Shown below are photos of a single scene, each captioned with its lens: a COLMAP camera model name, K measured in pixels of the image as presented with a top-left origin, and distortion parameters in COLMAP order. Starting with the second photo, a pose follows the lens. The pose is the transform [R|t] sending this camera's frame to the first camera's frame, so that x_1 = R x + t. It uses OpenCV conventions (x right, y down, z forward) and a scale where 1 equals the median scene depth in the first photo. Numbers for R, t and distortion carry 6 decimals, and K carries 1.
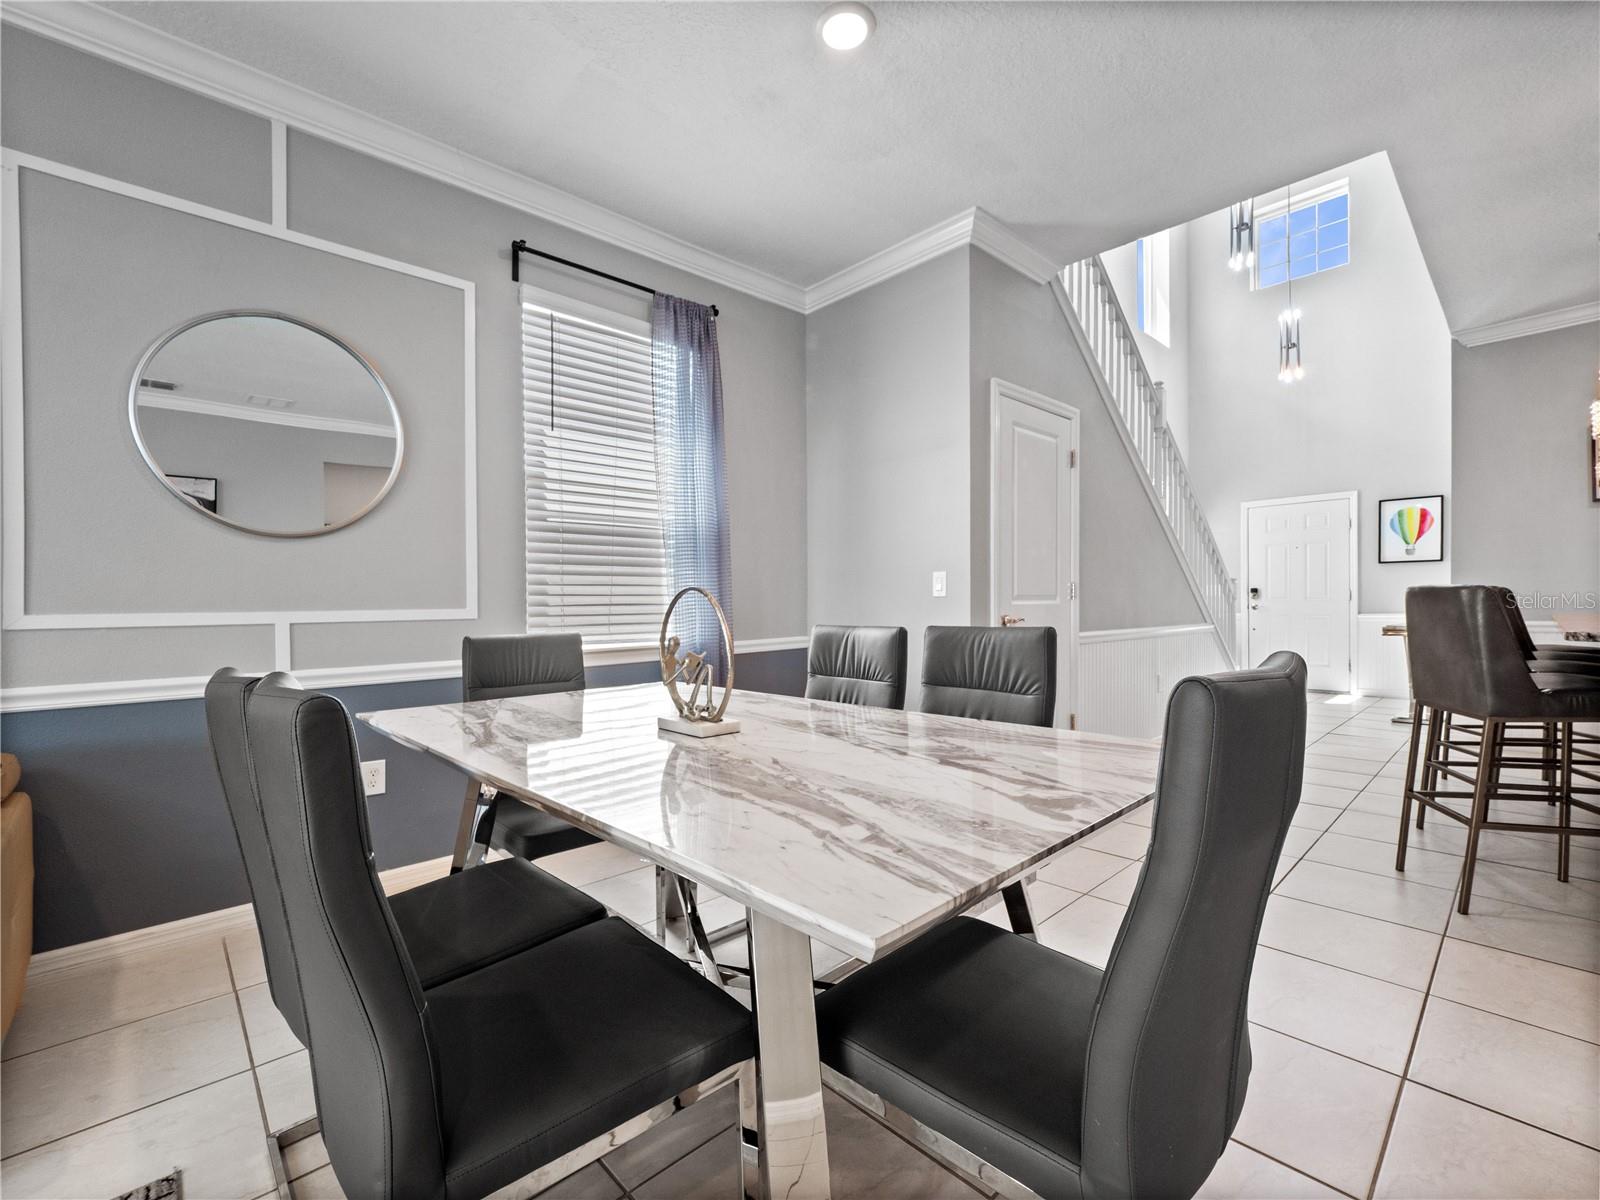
lens RADIAL K [[686.0, 0, 802.3], [0, 686.0, 606.0], [0, 0, 1]] dist [0.004718, -0.007470]
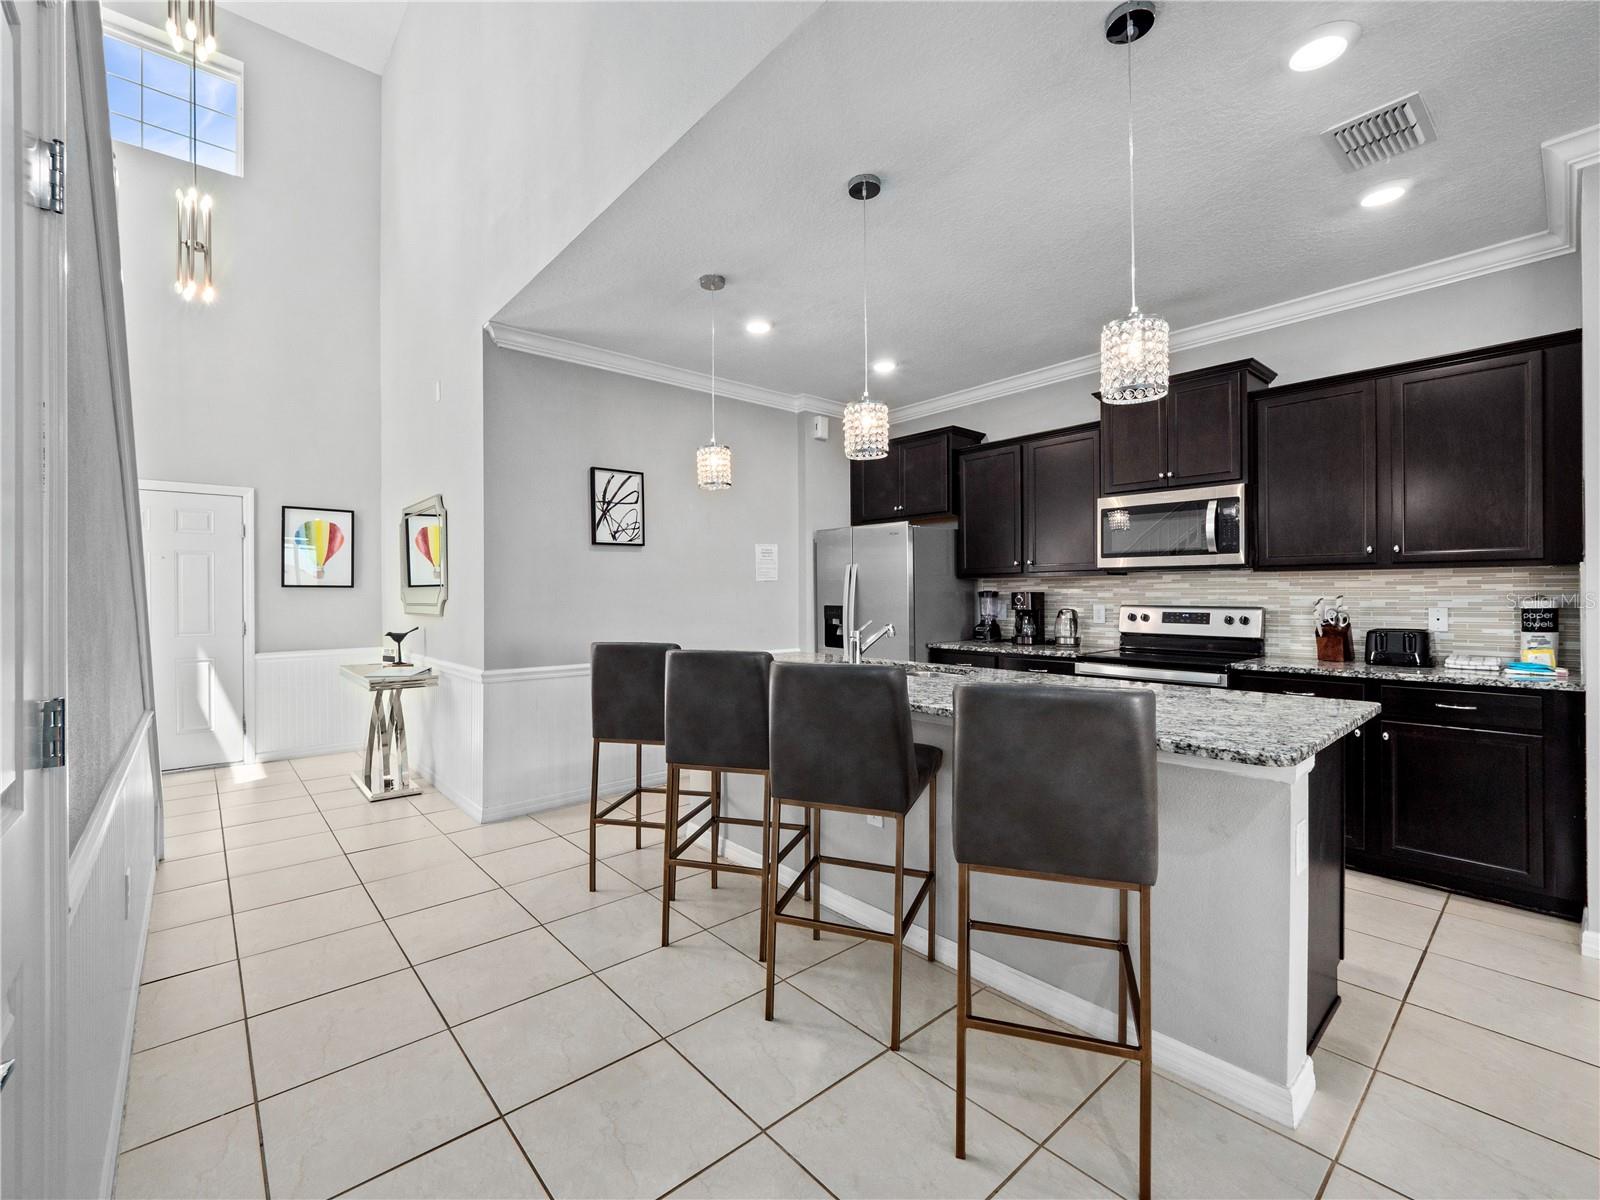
lens RADIAL K [[686.0, 0, 774.1], [0, 686.0, 599.4], [0, 0, 1]] dist [0.004718, -0.007470]
pose [[0.042754, 0.011313, 0.999022, 0.187100], [0.013487, 0.999838, -0.011900, -0.063684], [-0.998995, 0.013983, 0.042595, 0.836405]]
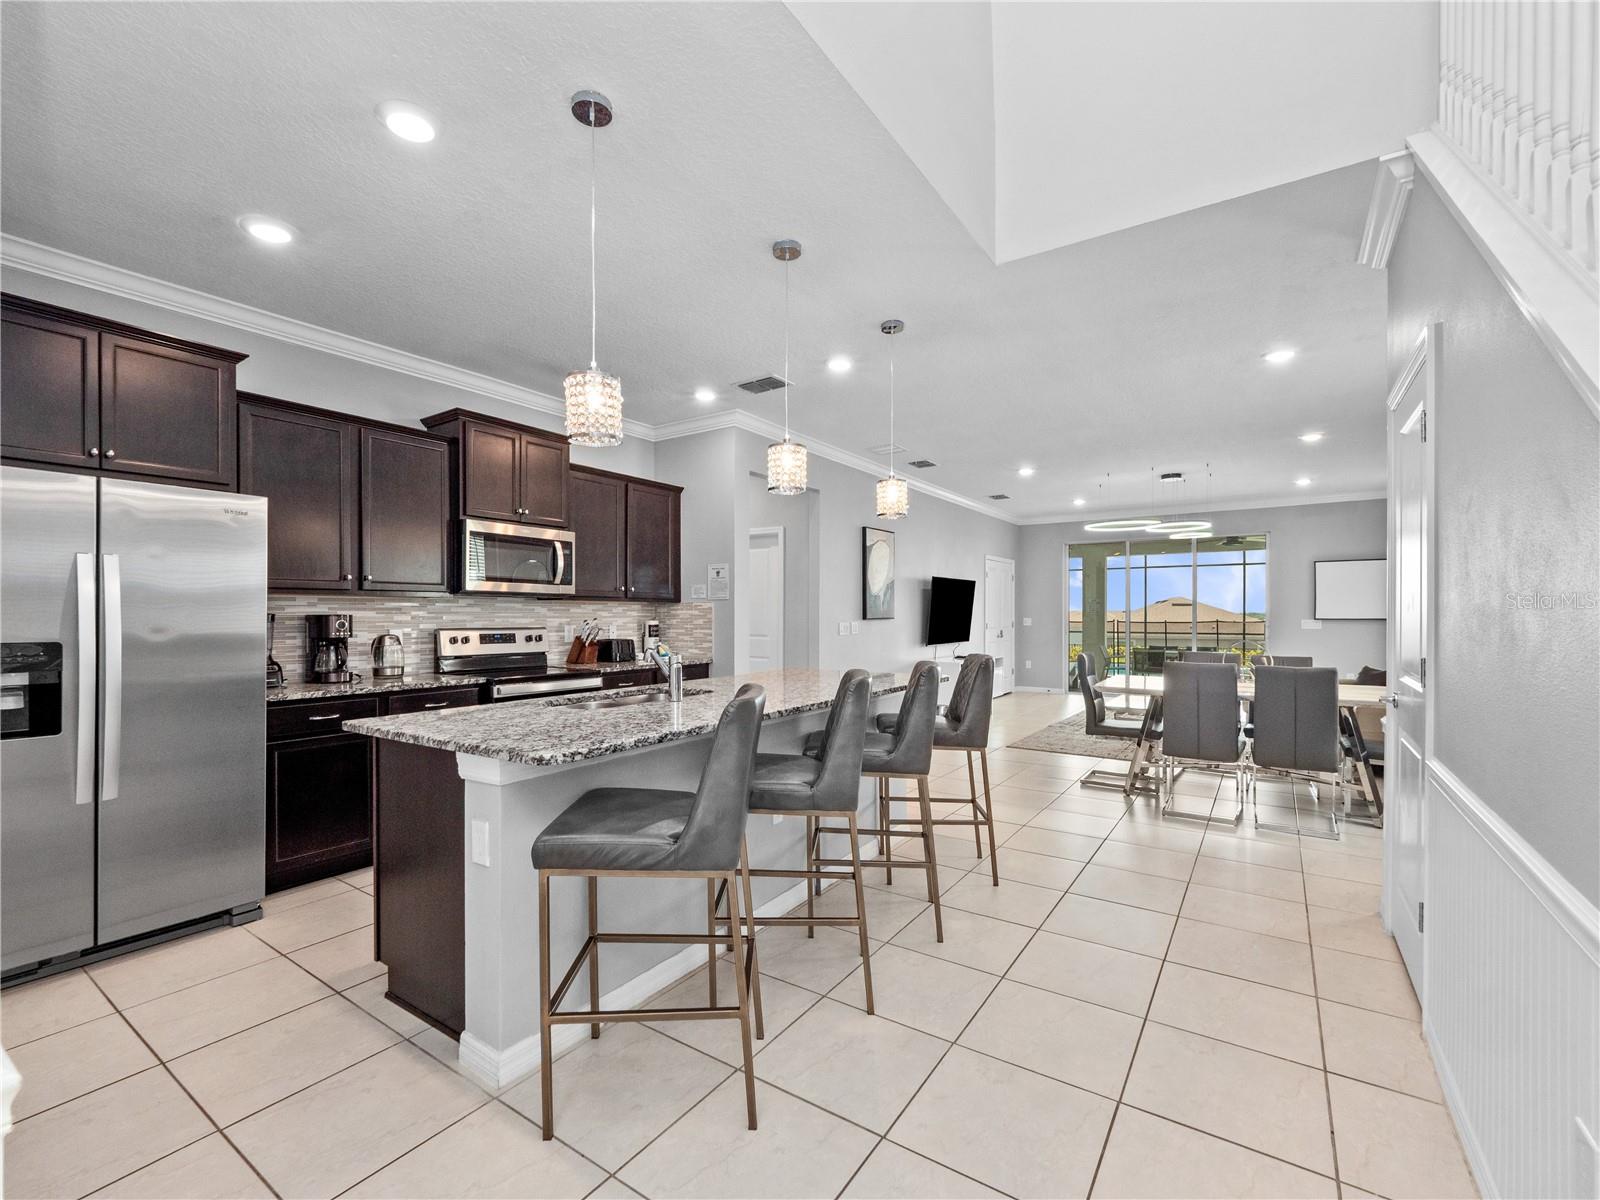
lens RADIAL K [[686.0, 0, 794.8], [0, 686.0, 616.4], [0, 0, 1]] dist [0.004718, -0.007470]
pose [[-0.976604, 0.016856, -0.214383, 1.093491], [0.012966, 0.999725, 0.019536, -0.096430], [0.214654, 0.016299, -0.976554, 1.570902]]
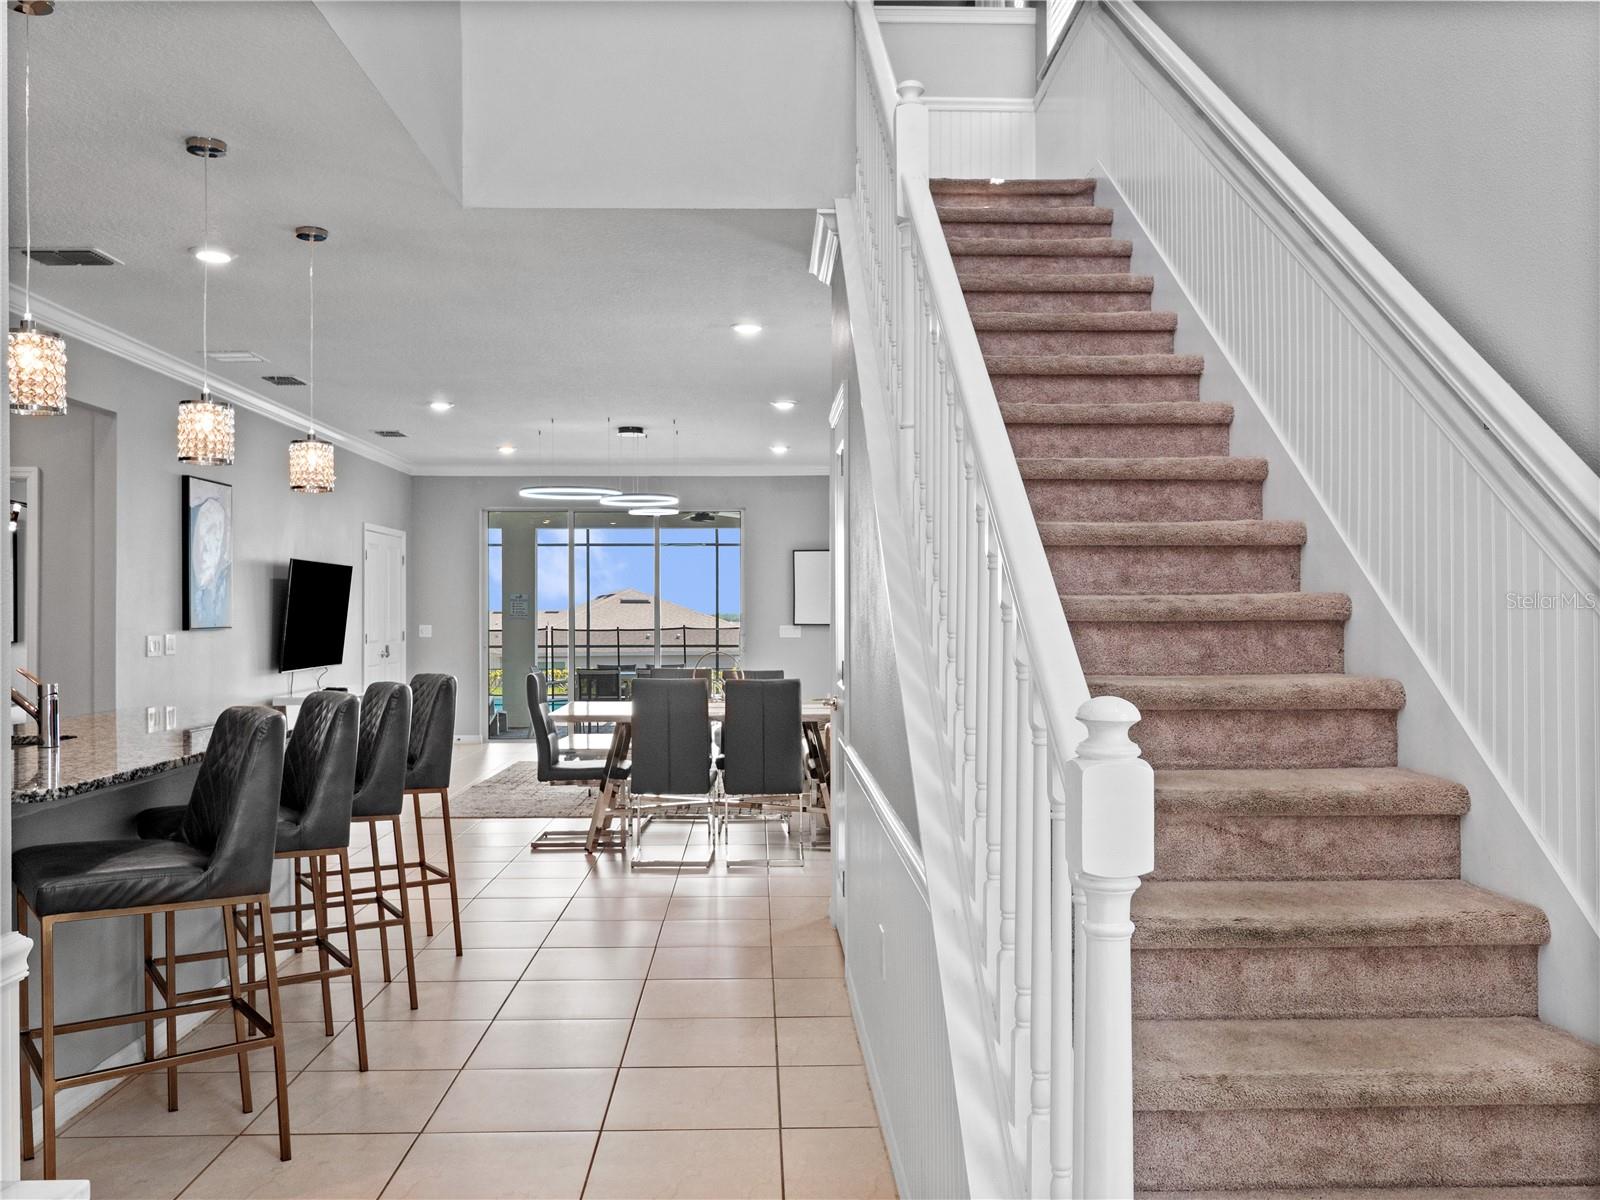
lens RADIAL K [[1292.5, 0, 793.7], [0, 1292.5, 615.5], [0, 0, 1]] dist [-0.003171, 0.006921]
pose [[-0.656938, 0.017803, -0.753735, 1.473991], [0.002969, 0.999775, 0.021026, -0.115558], [0.753939, 0.011575, -0.656843, 1.952225]]
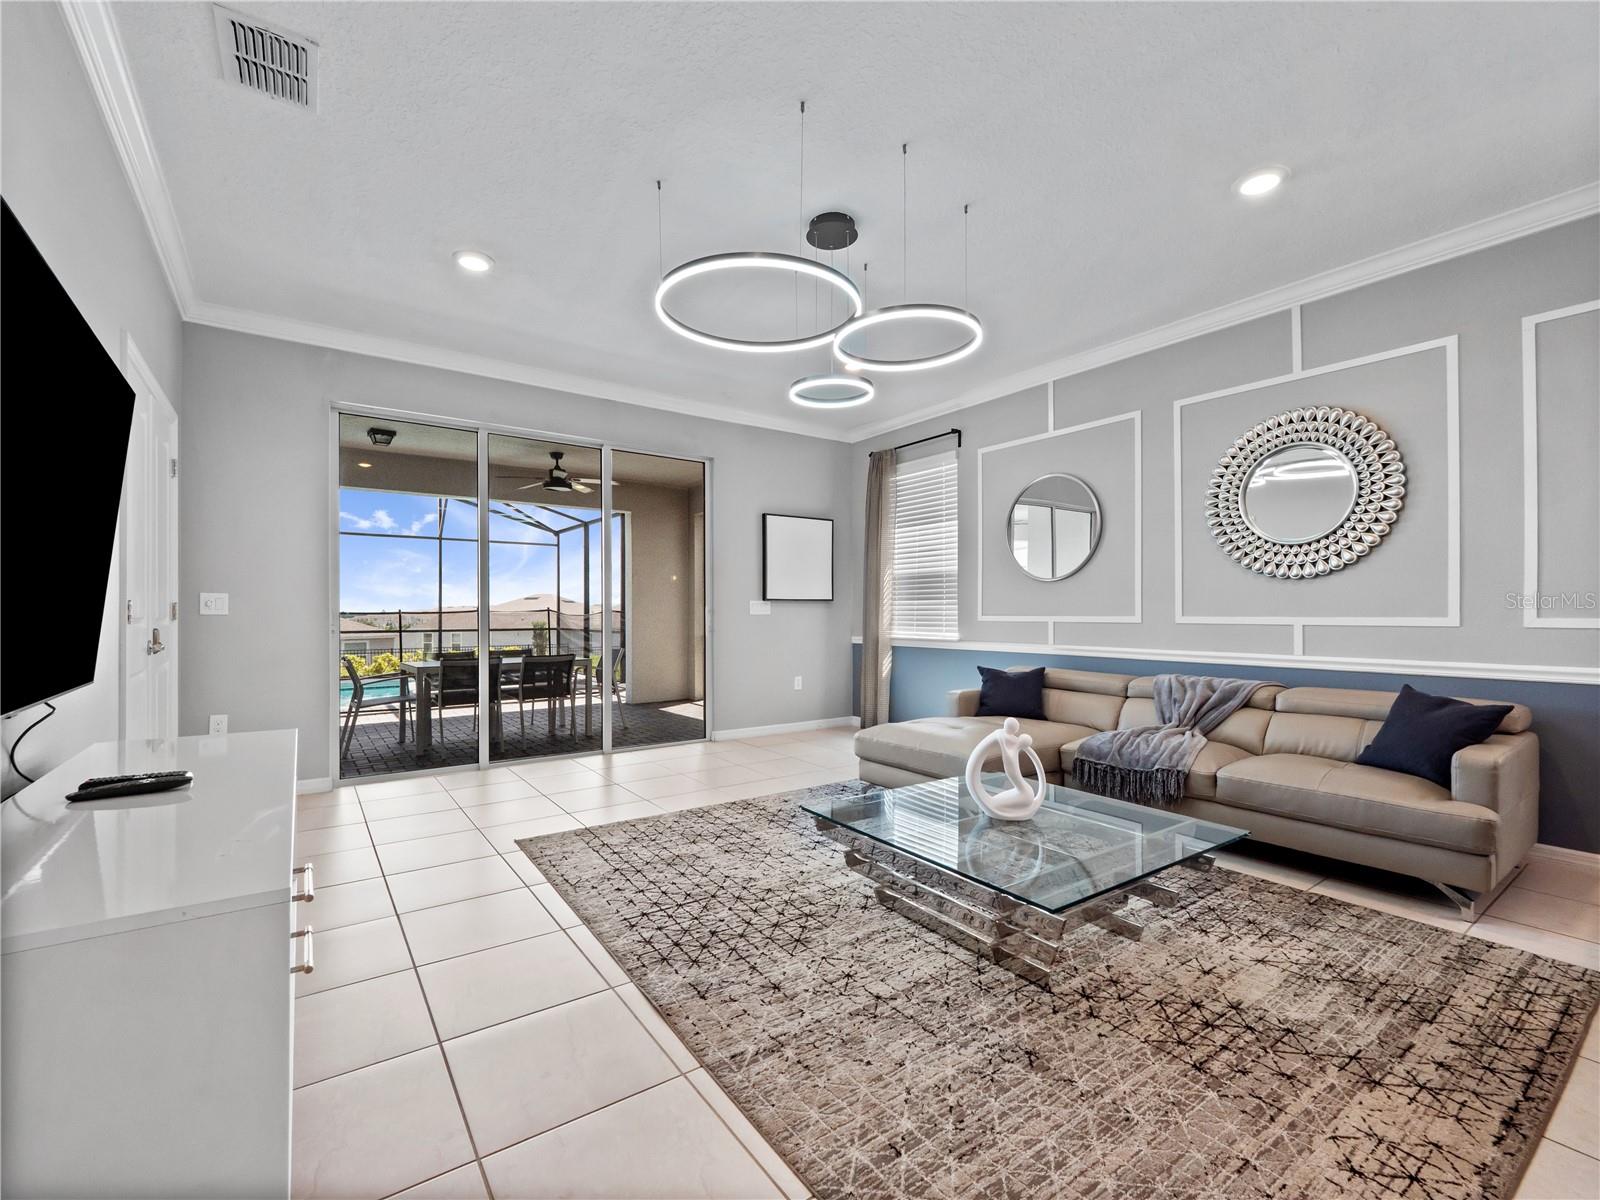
lens RADIAL K [[686.0, 0, 786.6], [0, 686.0, 610.9], [0, 0, 1]] dist [0.004718, -0.007470]
pose [[-0.125890, 0.013370, -0.991954, 0.327395], [-0.007025, 0.999872, 0.014368, -0.006081], [0.992019, 0.008778, -0.125780, -0.265006]]
